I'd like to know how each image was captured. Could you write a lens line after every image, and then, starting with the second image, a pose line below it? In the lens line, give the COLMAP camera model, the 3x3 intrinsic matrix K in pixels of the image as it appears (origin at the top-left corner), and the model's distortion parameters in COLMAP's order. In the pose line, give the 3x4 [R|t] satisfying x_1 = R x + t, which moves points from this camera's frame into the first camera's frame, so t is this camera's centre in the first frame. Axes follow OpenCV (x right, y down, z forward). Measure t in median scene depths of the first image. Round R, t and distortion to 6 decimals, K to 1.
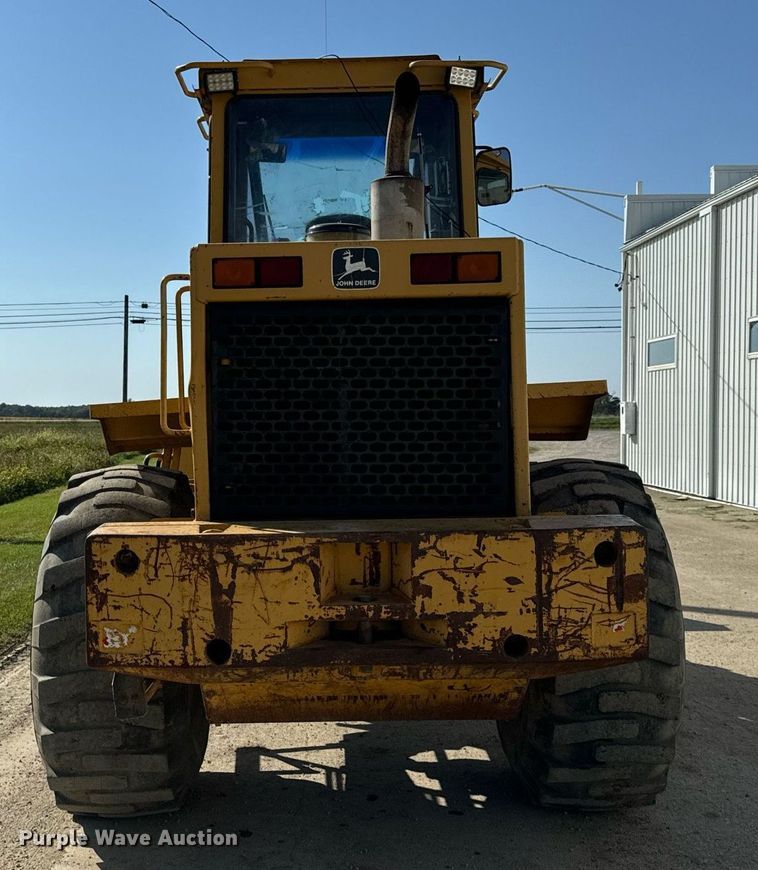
lens RADIAL K [[1144.1, 0, 379.1], [0, 1144.1, 429.5], [0, 0, 1]] dist [0.085585, 0.000000]
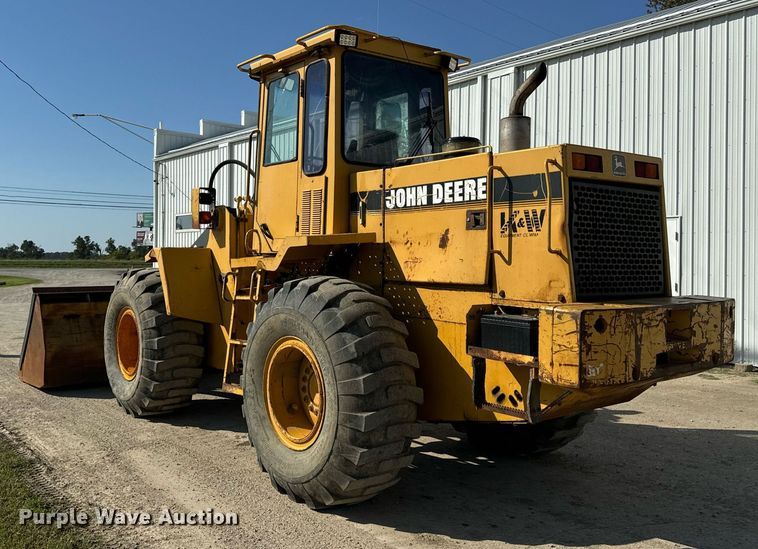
lens RADIAL K [[647.6, 0, 347.1], [0, 647.6, 254.1], [0, 0, 1]] dist [0.032740, -0.005132]
pose [[0.806862, 0.020161, 0.590396, -0.757252], [-0.007728, 0.999692, -0.023576, 0.024575], [-0.590690, 0.014460, 0.806769, 0.306065]]
